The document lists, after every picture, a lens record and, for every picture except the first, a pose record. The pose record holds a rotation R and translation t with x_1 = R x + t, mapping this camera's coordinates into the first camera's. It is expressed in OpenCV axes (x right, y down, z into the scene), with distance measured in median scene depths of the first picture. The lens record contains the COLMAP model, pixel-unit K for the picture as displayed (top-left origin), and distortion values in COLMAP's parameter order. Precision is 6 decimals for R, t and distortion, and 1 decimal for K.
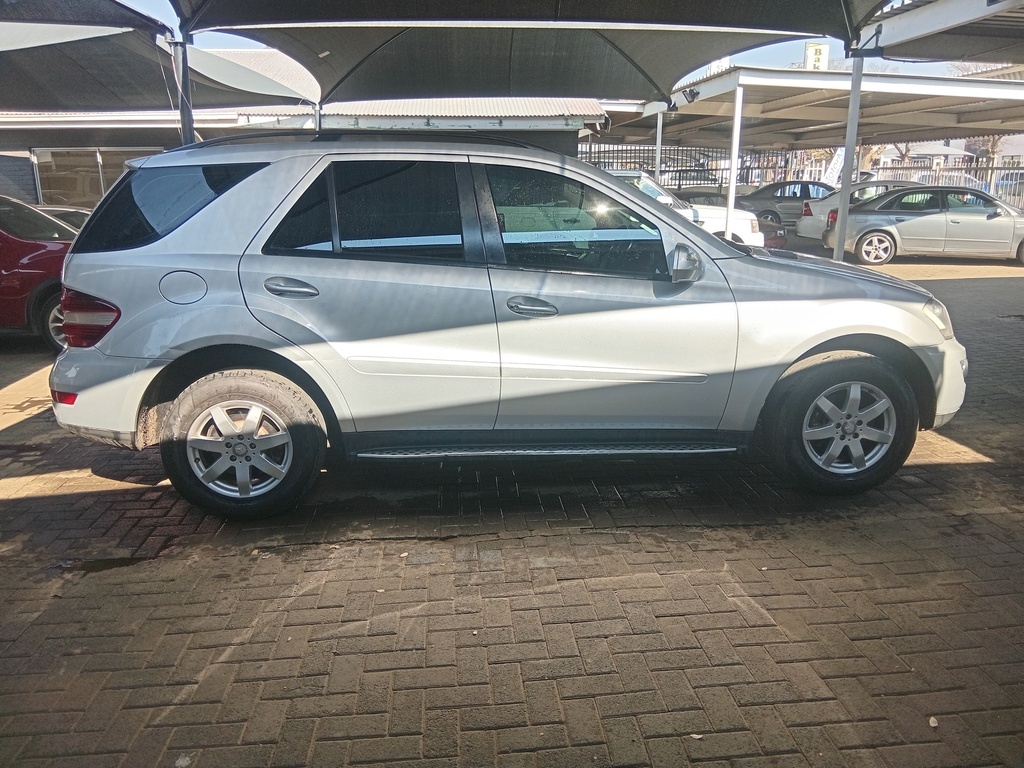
lens RADIAL K [[757.6, 0, 512.0], [0, 757.6, 384.0], [0, 0, 1]] dist [0.041857, -0.101108]
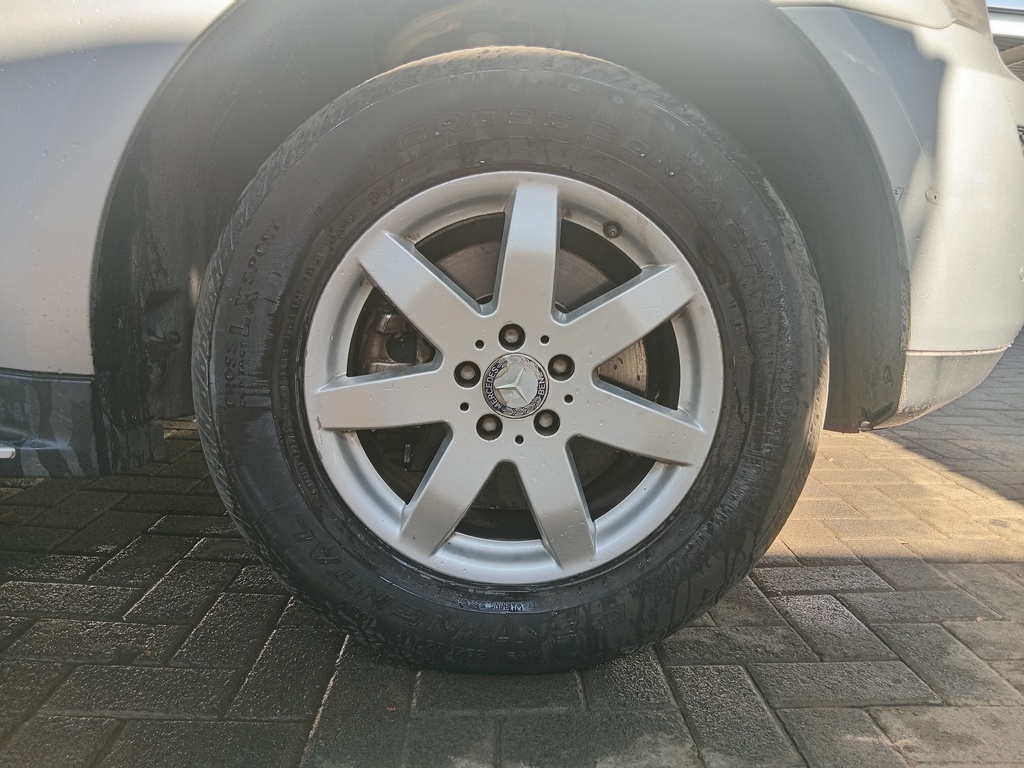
lens RADIAL K [[757.6, 0, 512.0], [0, 757.6, 384.0], [0, 0, 1]] dist [0.041857, -0.101108]
pose [[0.997282, 0.055969, -0.047927, 0.448071], [-0.058607, 0.996735, -0.055531, 0.069180], [0.044663, 0.058189, 0.997306, 0.762084]]
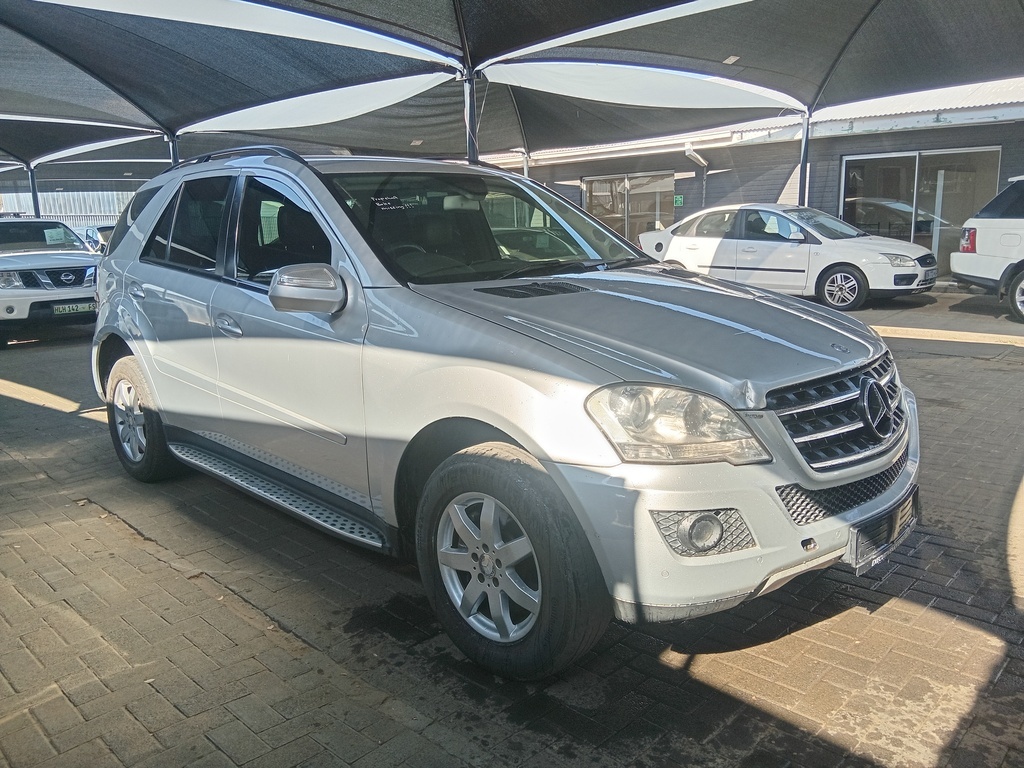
lens RADIAL K [[757.6, 0, 512.0], [0, 757.6, 384.0], [0, 0, 1]] dist [0.041857, -0.101108]
pose [[0.651433, 0.139406, -0.745788, 0.890615], [-0.156942, 0.986474, 0.047310, -0.120793], [0.742296, 0.086226, 0.664501, 0.582241]]
